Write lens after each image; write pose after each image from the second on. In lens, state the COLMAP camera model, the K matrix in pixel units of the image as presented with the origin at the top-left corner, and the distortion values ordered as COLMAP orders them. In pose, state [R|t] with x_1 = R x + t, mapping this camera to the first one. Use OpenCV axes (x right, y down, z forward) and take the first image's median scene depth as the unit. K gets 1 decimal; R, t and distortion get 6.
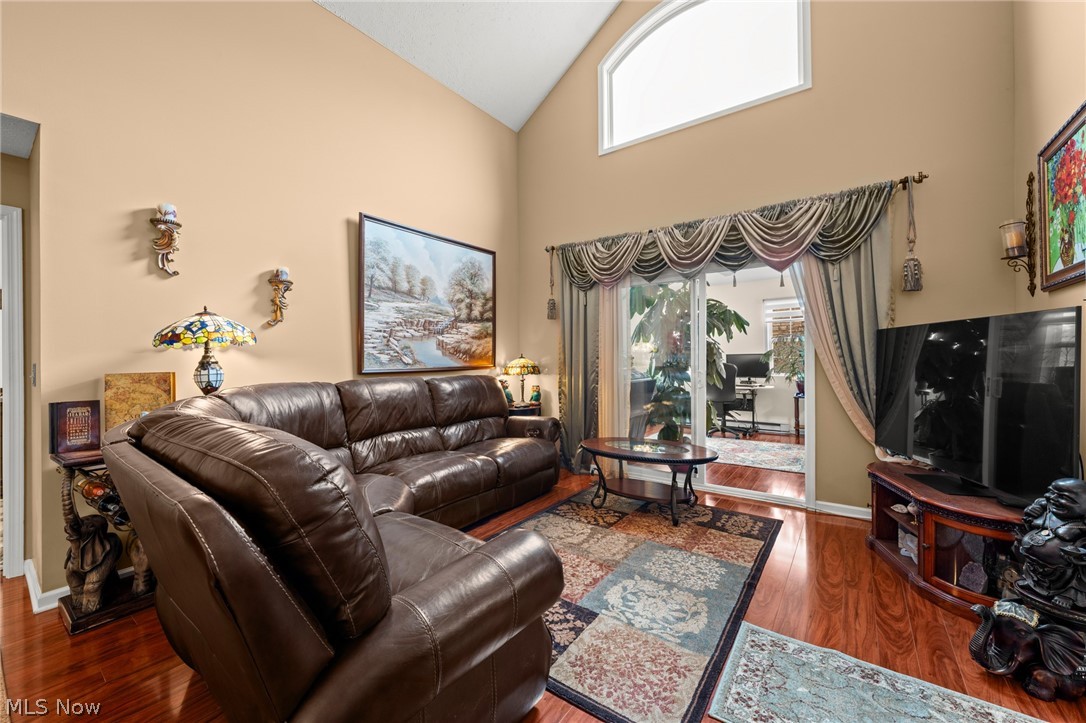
lens RADIAL K [[410.4, 0, 540.5], [0, 410.4, 359.2], [0, 0, 1]] dist [-0.001721, 0.000749]
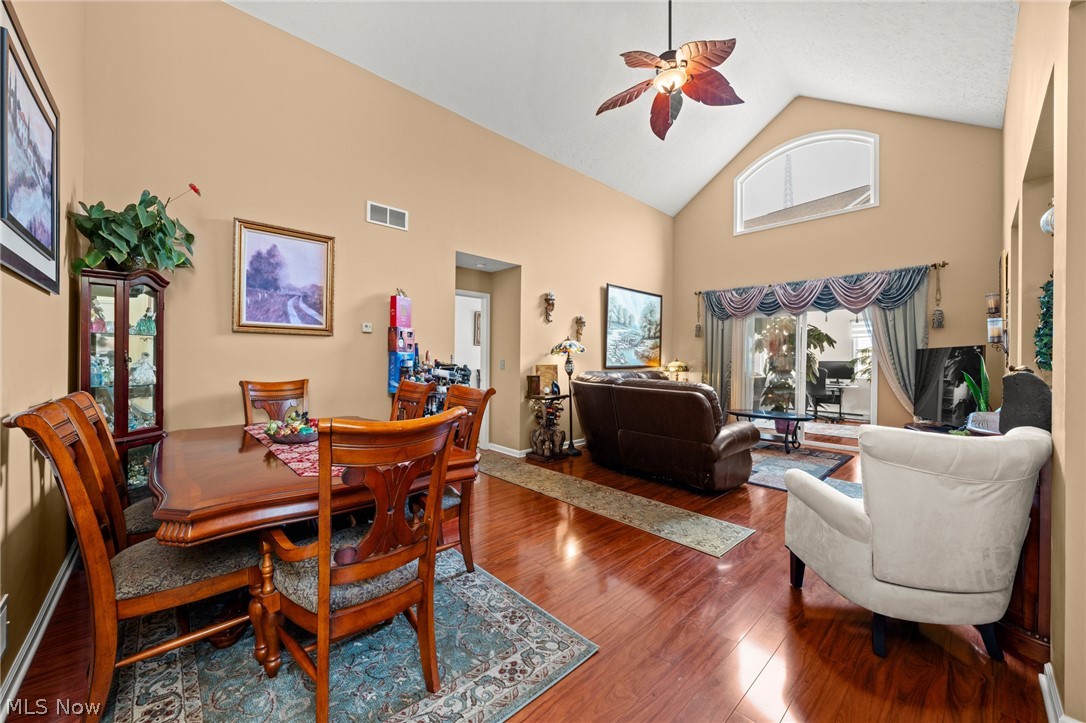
lens RADIAL K [[391.6, 0, 537.9], [0, 391.6, 365.8], [0, 0, 1]] dist [-0.006853, 0.001361]
pose [[0.980407, 0.021452, -0.195812, -0.357330], [-0.019340, 0.999732, 0.012694, 0.008431], [0.196032, -0.008659, 0.980559, -0.779069]]
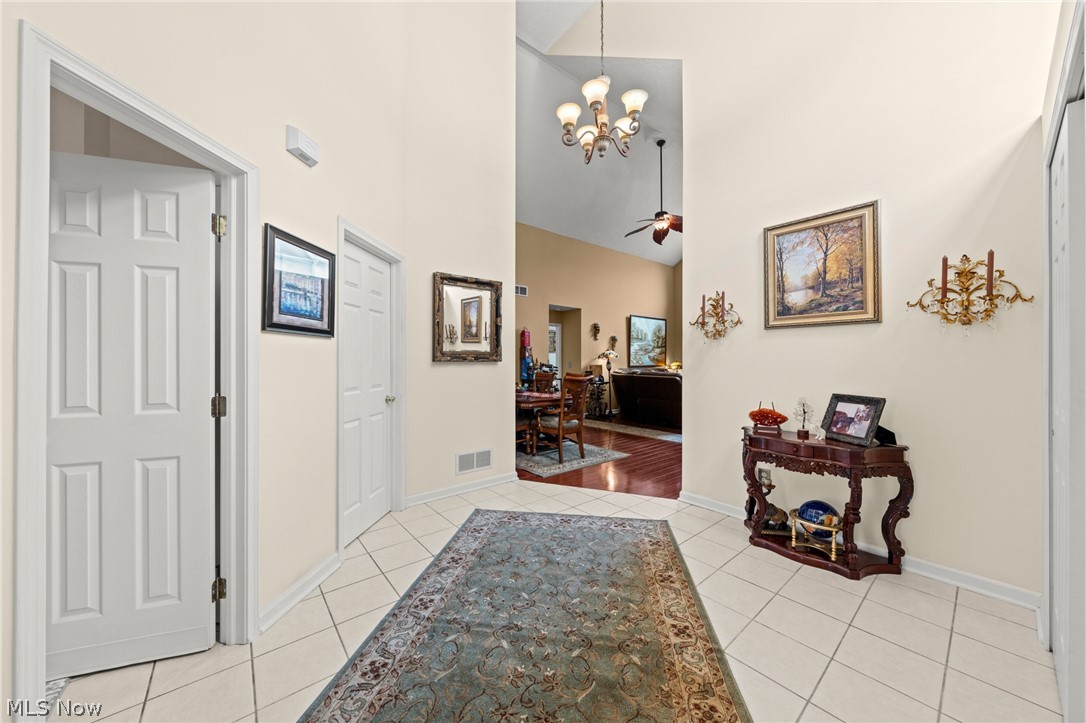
lens RADIAL K [[373.2, 0, 548.4], [0, 373.2, 359.0], [0, 0, 1]] dist [0.001188, 0.000003]
pose [[0.972104, 0.011827, -0.234253, -0.344692], [-0.013838, 0.999880, -0.006943, 0.005965], [0.234142, 0.009991, 0.972151, -1.727742]]
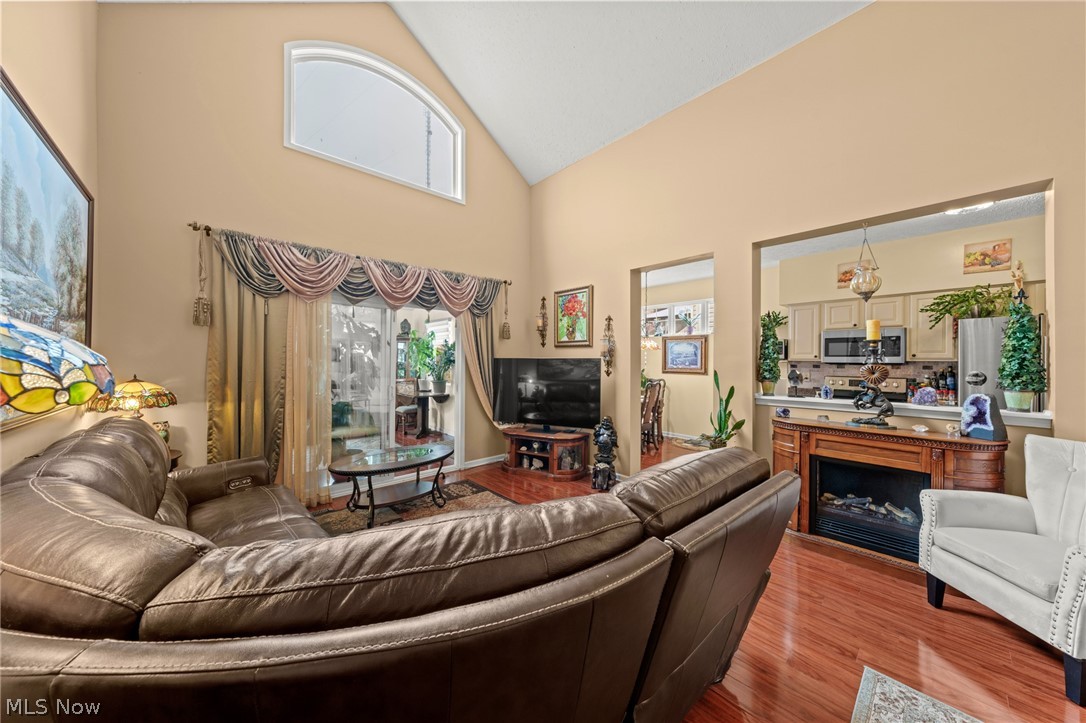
lens RADIAL K [[368.3, 0, 543.8], [0, 368.3, 357.8], [0, 0, 1]] dist [0.000037, -0.000043]
pose [[0.198779, 0.013829, 0.979947, -0.609529], [-0.002399, 0.999904, -0.013624, -0.042042], [-0.980041, 0.000357, 0.198793, 0.362309]]
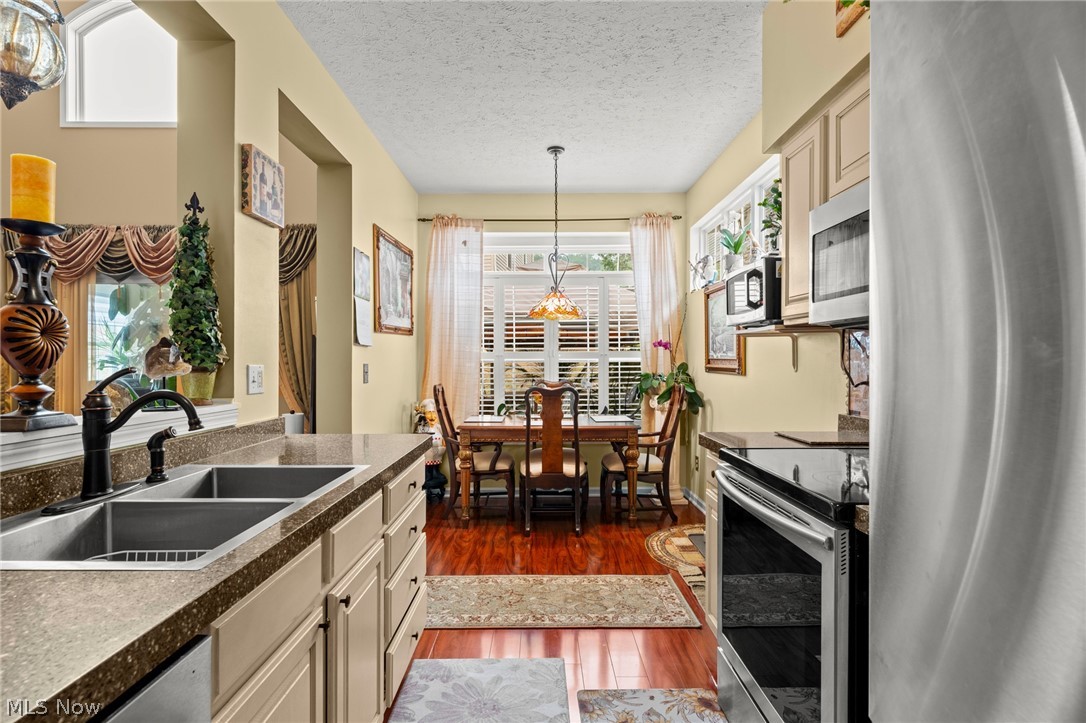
lens RADIAL K [[548.0, 0, 540.6], [0, 548.0, 363.1], [0, 0, 1]] dist [0.006964, -0.002500]
pose [[0.803705, 0.007129, 0.594985, 0.318451], [-0.004733, 0.999973, -0.005587, -0.004005], [-0.595009, 0.001674, 0.803717, -0.606765]]
